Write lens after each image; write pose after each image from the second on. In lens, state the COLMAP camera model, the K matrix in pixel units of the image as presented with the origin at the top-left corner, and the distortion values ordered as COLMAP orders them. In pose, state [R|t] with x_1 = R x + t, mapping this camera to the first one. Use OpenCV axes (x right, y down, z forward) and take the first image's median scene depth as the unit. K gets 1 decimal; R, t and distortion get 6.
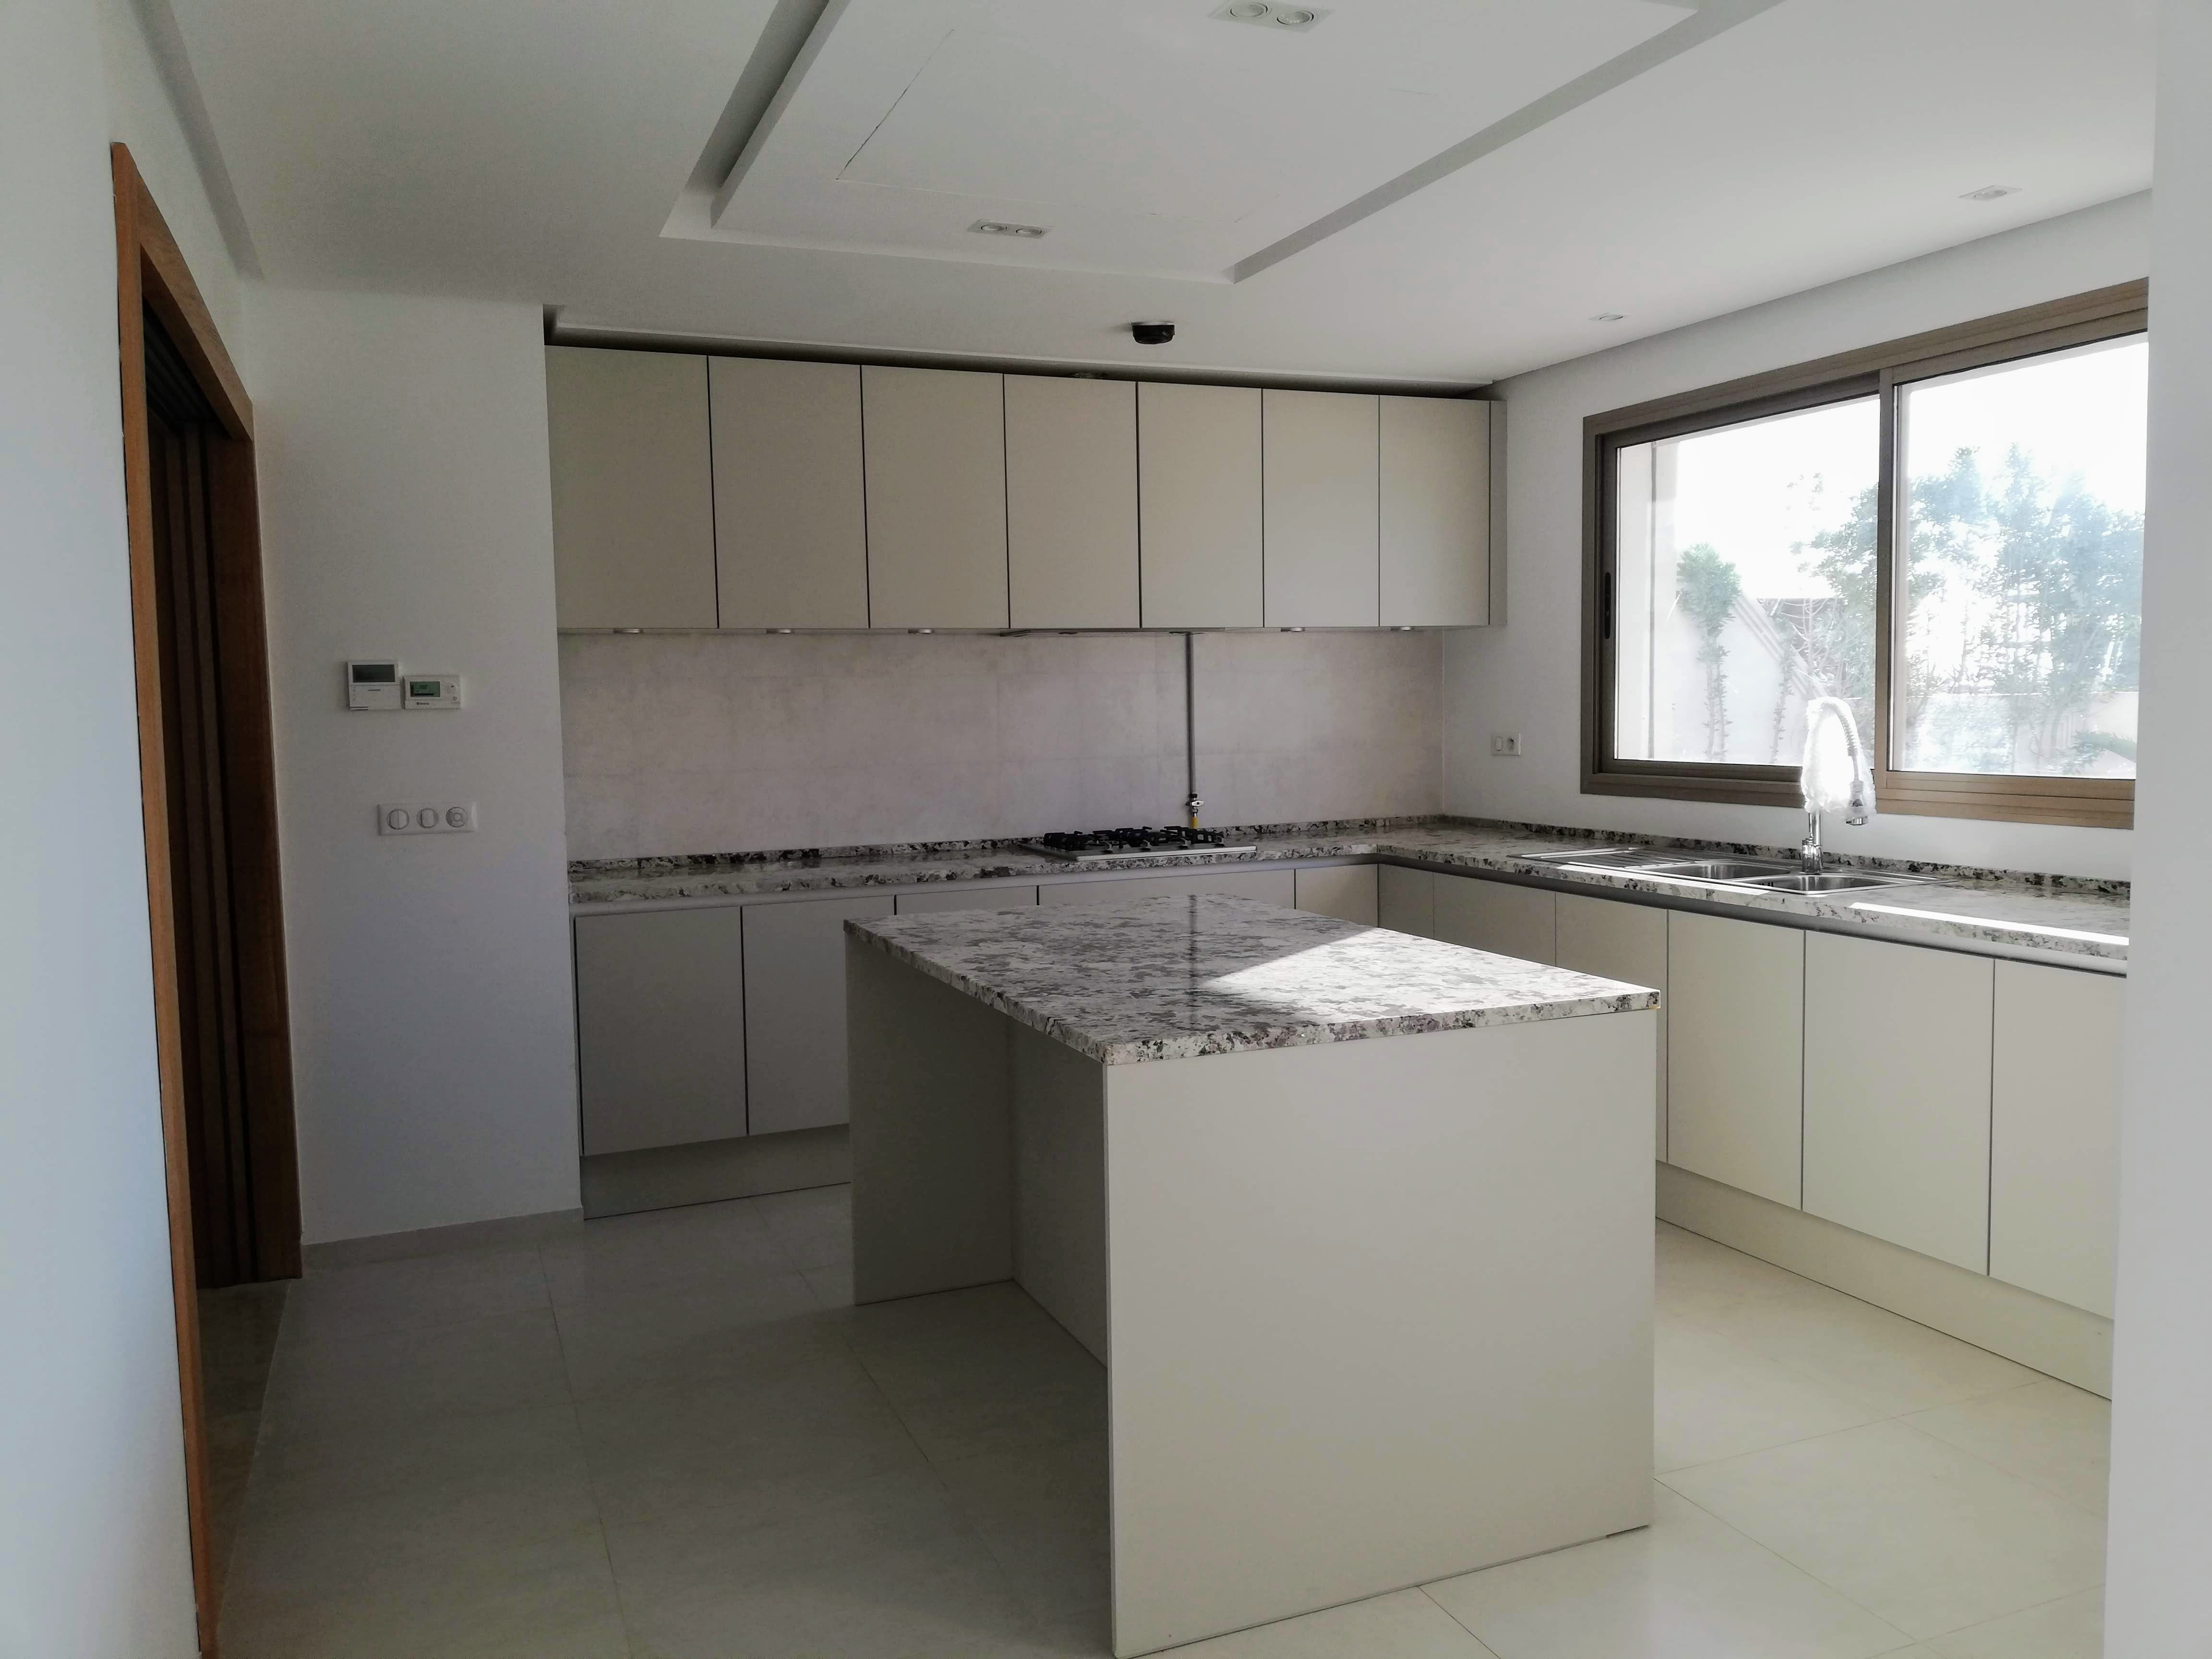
lens RADIAL K [[1680.3, 0, 1105.8], [0, 1680.3, 833.0], [0, 0, 1]] dist [0.008587, -0.018171]
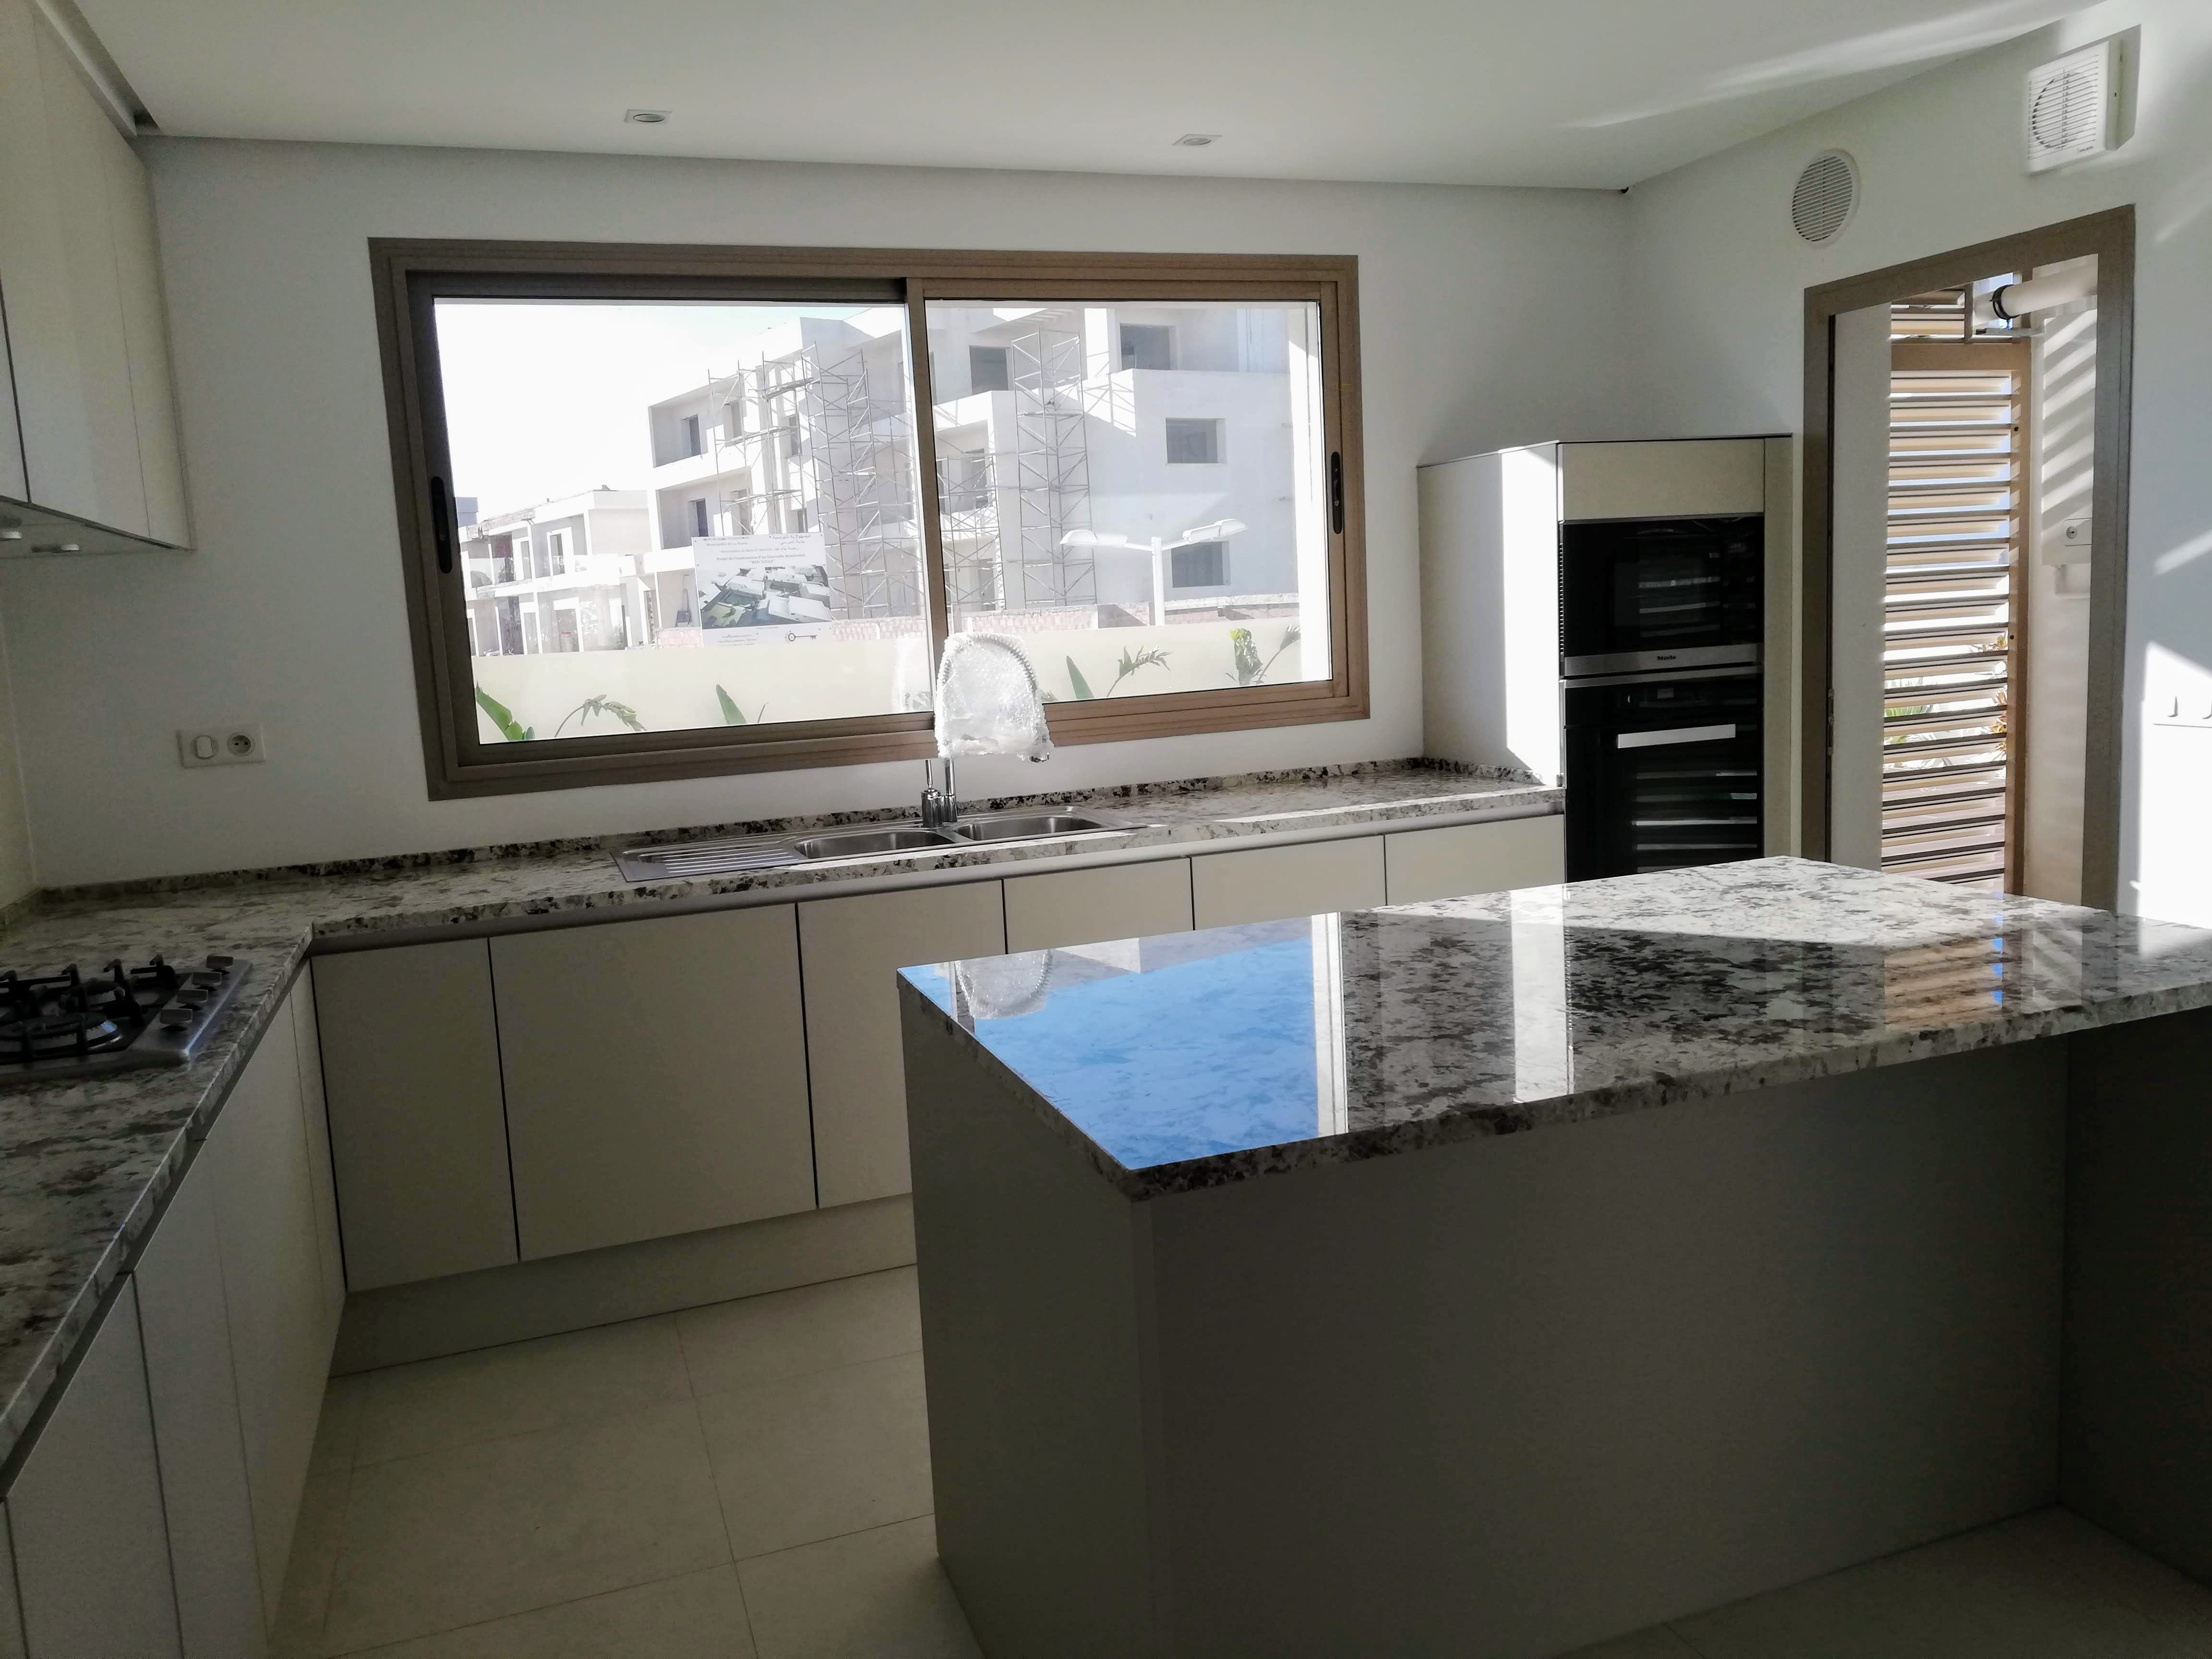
lens RADIAL K [[1680.3, 0, 1105.1], [0, 1680.3, 828.5], [0, 0, 1]] dist [0.008587, -0.018171]
pose [[0.035200, -0.129517, 0.990952, -0.407805], [0.127654, 0.984027, 0.124077, -0.065752], [-0.991194, 0.122131, 0.051171, 0.734699]]
